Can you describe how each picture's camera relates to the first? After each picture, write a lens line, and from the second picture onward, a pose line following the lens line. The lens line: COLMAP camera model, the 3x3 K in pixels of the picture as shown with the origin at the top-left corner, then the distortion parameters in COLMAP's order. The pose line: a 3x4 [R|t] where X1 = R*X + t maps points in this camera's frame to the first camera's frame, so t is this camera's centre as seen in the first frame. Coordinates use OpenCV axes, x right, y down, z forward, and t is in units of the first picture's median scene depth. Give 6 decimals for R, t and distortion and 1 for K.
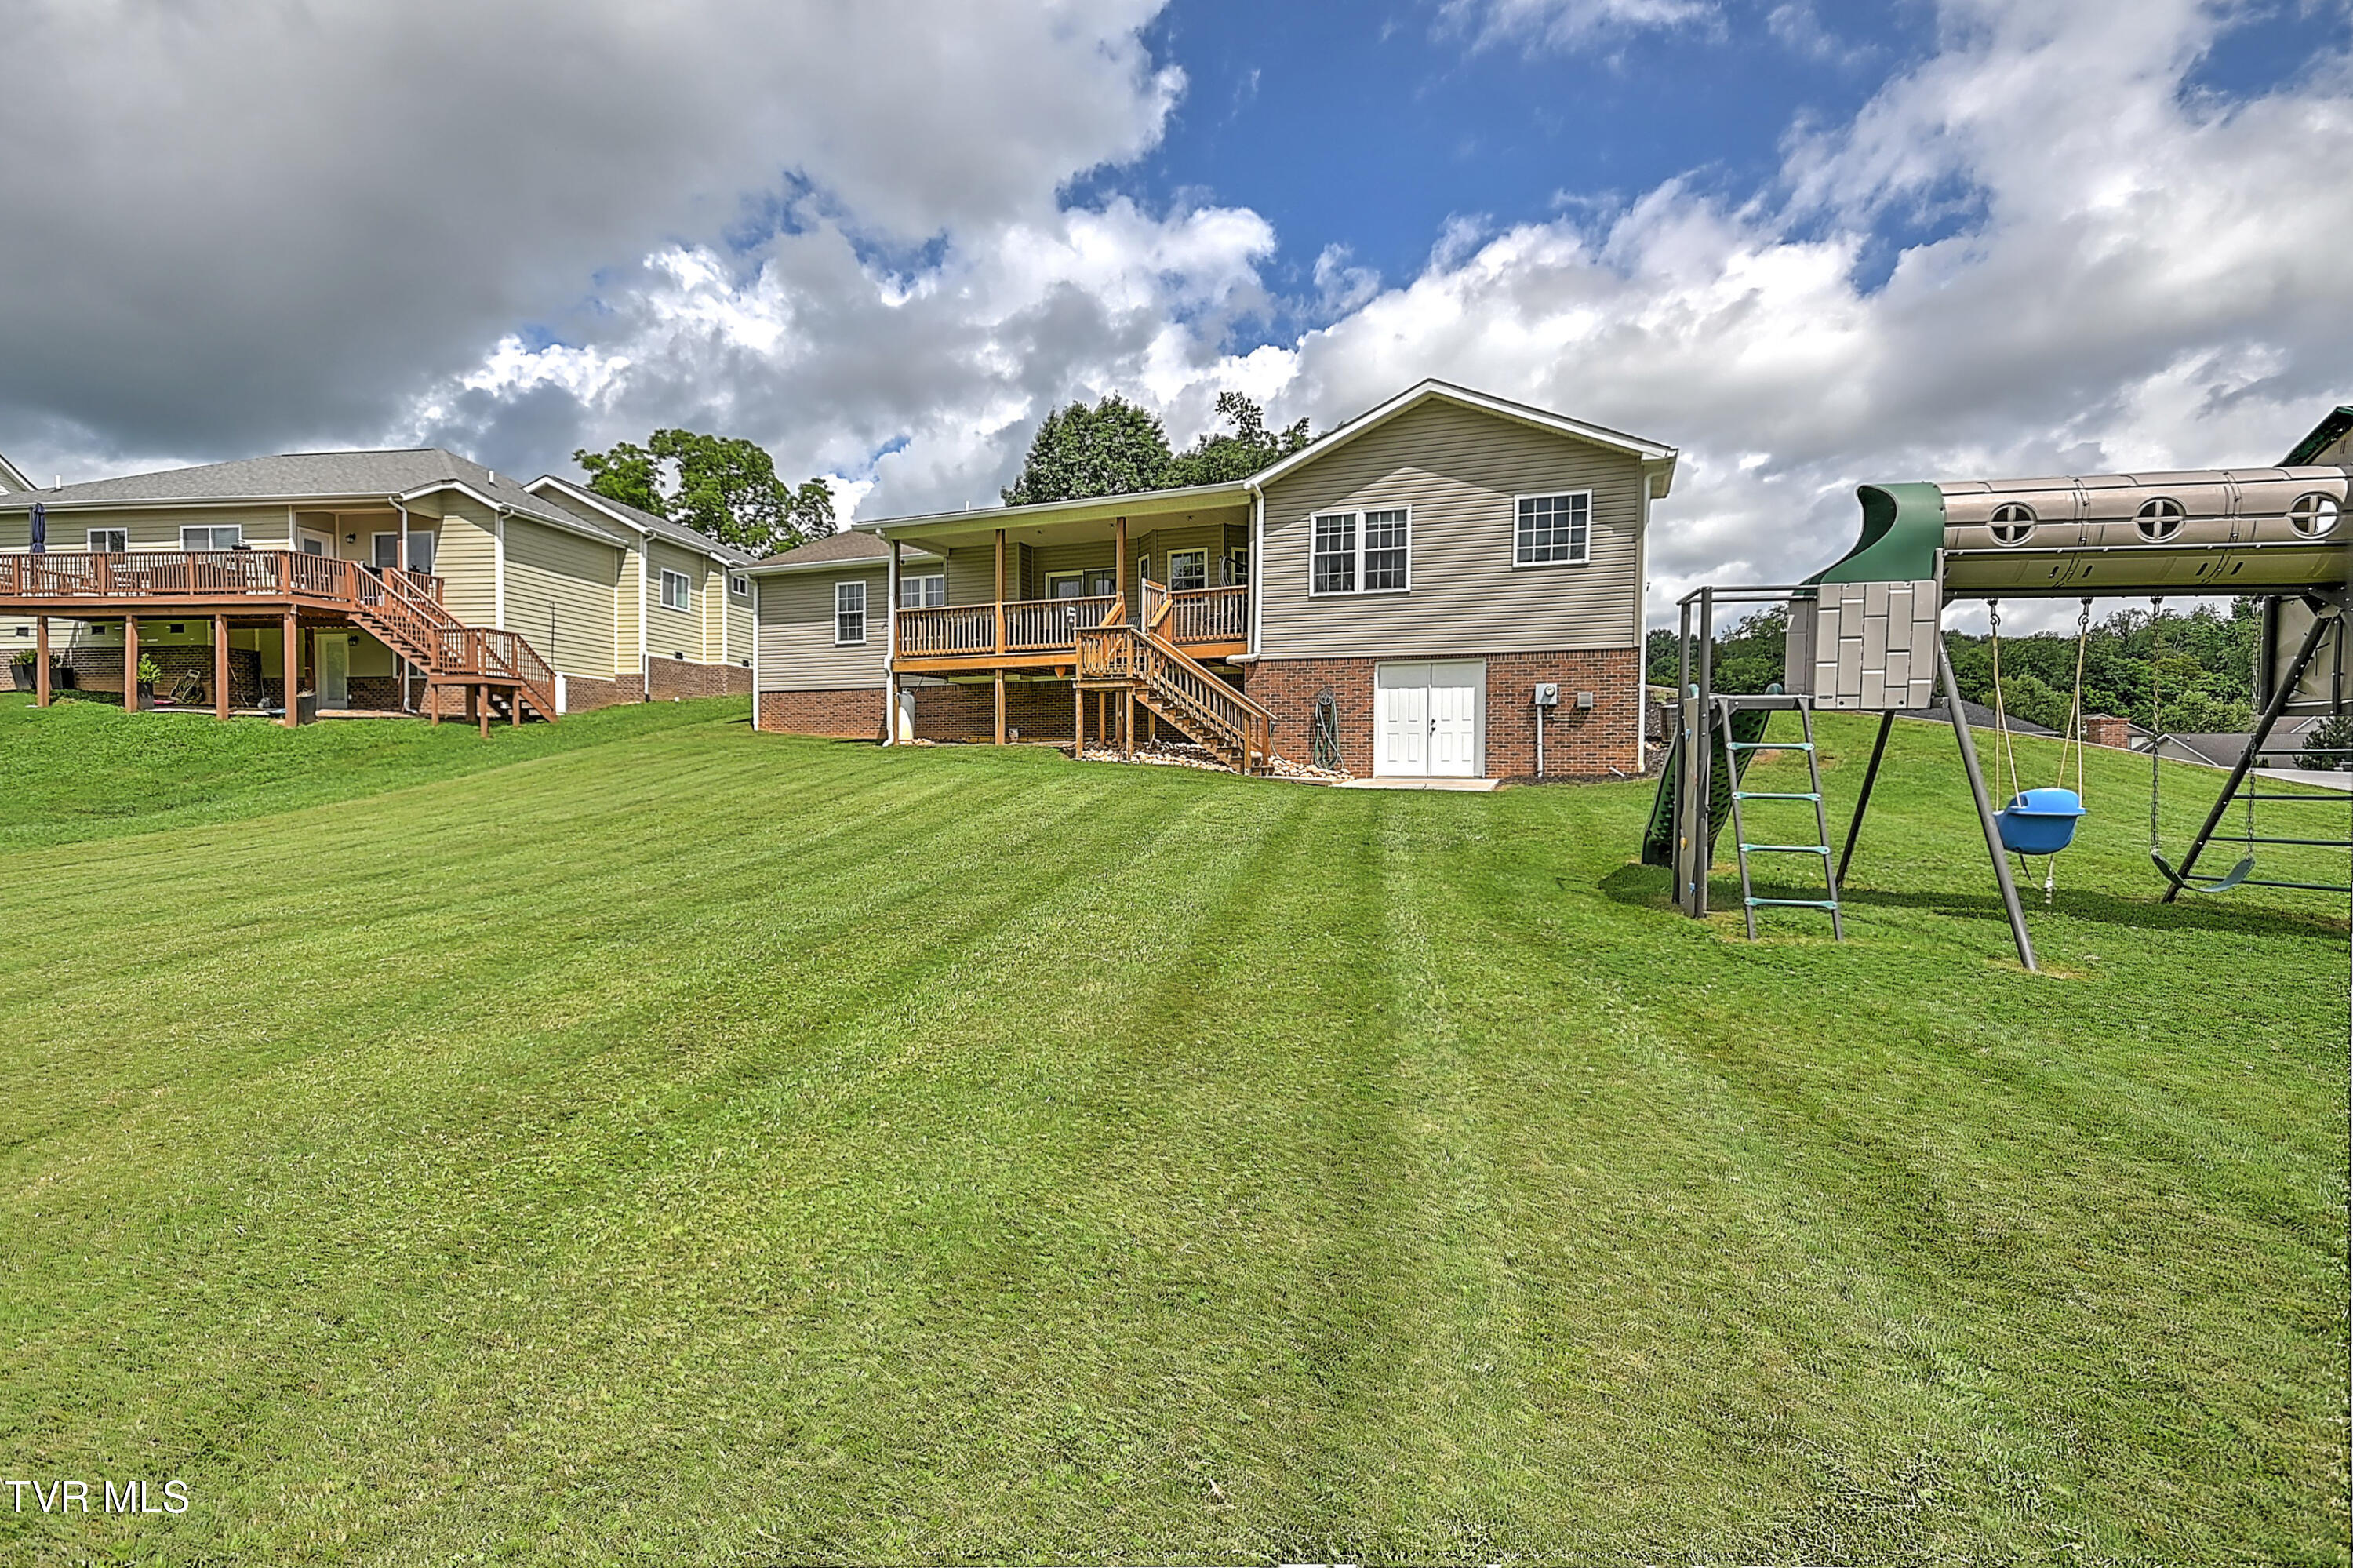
lens RADIAL K [[1111.7, 0, 1181.5], [0, 1111.7, 787.3], [0, 0, 1]] dist [0.029358, 0.001557]
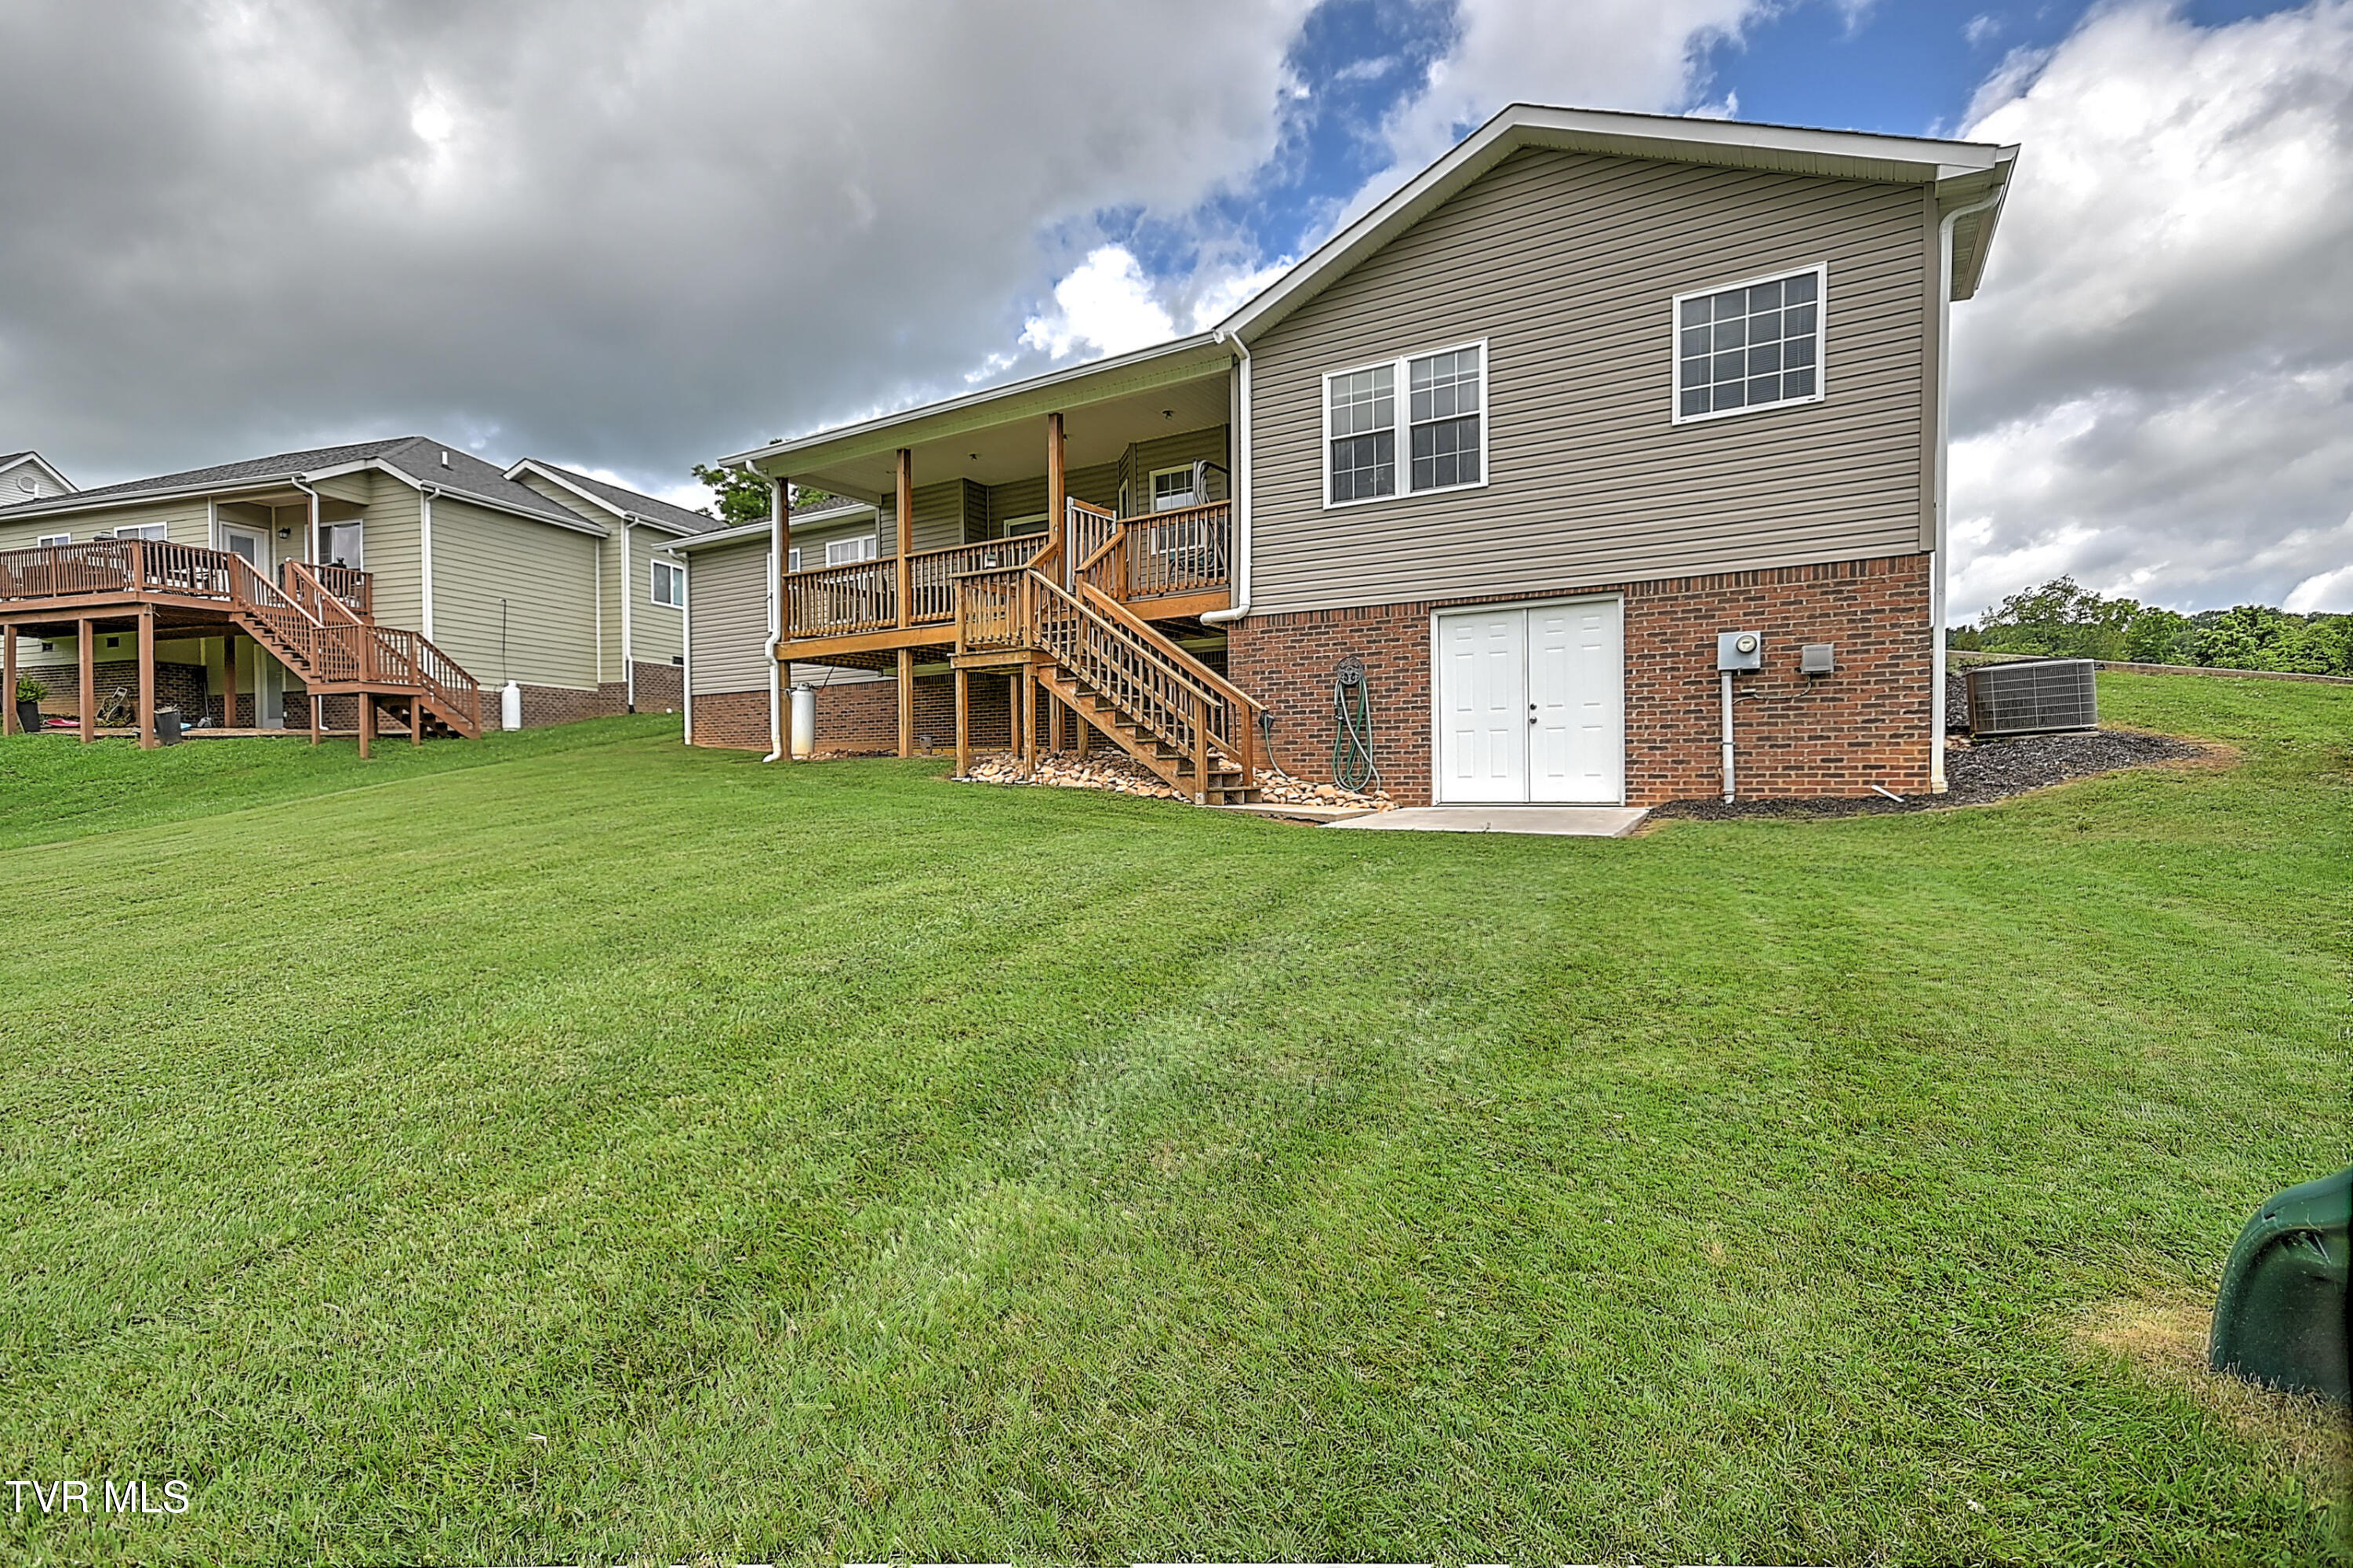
lens RADIAL K [[1111.7, 0, 1169.5], [0, 1111.7, 783.7], [0, 0, 1]] dist [0.029358, 0.001557]
pose [[0.984947, -0.010253, -0.172551, 0.117590], [0.007893, 0.999866, -0.014354, -0.010407], [0.172675, 0.012776, 0.984896, 0.331708]]
